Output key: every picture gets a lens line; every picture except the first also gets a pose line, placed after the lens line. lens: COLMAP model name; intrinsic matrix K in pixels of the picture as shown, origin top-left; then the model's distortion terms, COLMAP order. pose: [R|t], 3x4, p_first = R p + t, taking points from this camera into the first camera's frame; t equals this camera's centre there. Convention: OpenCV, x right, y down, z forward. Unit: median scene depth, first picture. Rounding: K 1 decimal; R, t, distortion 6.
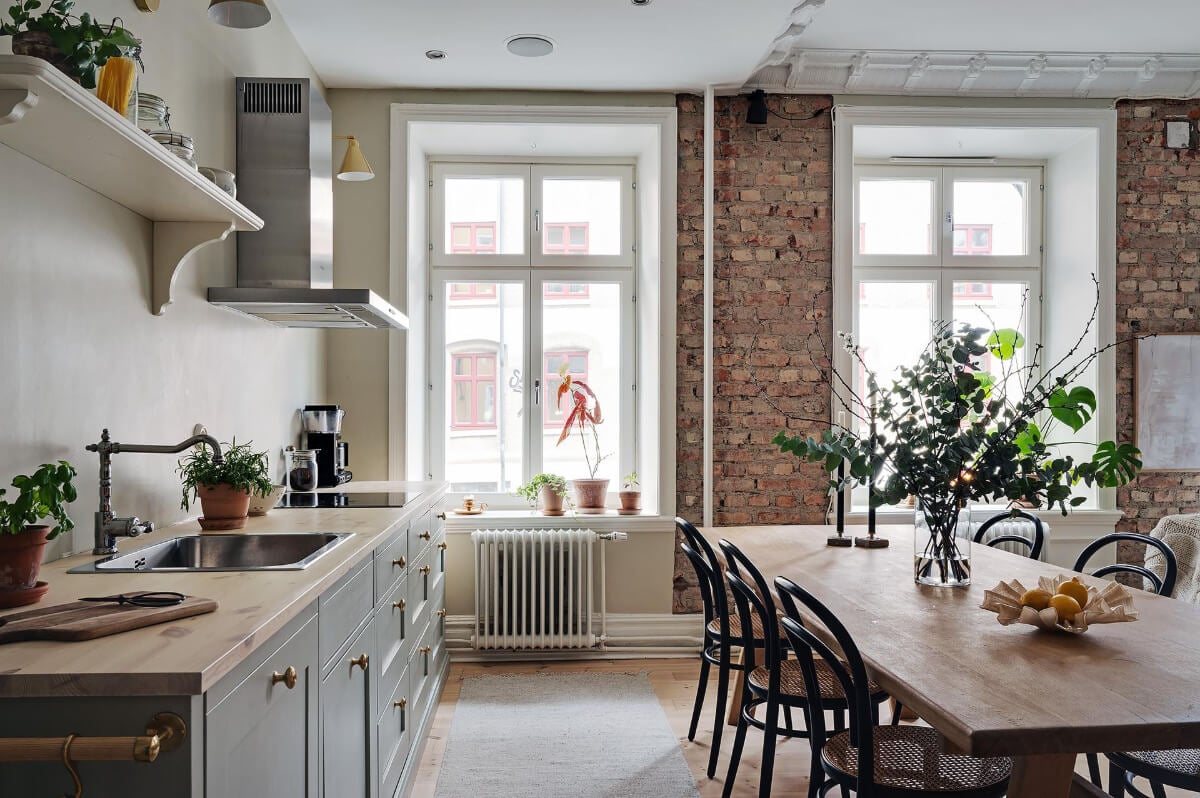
lens RADIAL K [[925.7, 0, 604.8], [0, 925.7, 429.8], [0, 0, 1]] dist [-0.004347, -0.006740]
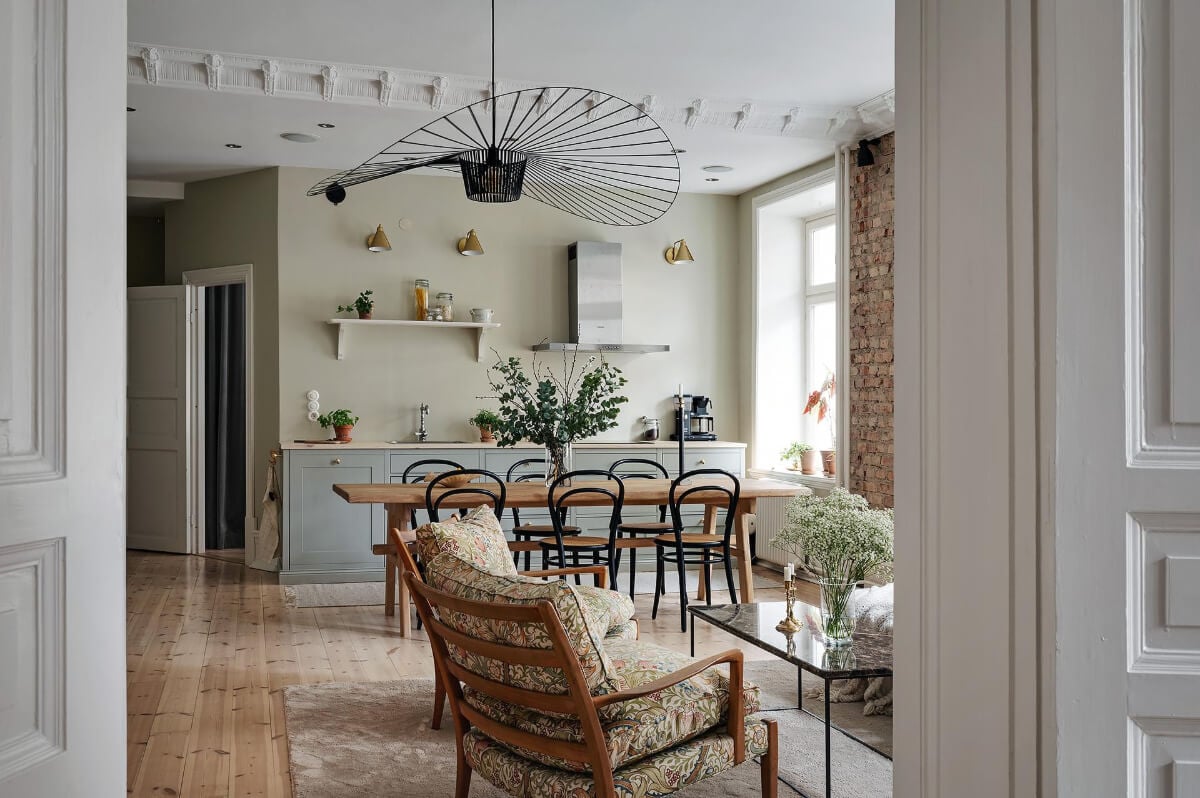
lens RADIAL K [[1162.4, 0, 613.0], [0, 1162.4, 405.1], [0, 0, 1]] dist [0.014137, 0.000000]
pose [[0.224334, 0.012501, -0.974432, 1.574035], [-0.022907, 0.999709, 0.007552, -0.016901], [0.974243, 0.020627, 0.224555, 0.325703]]
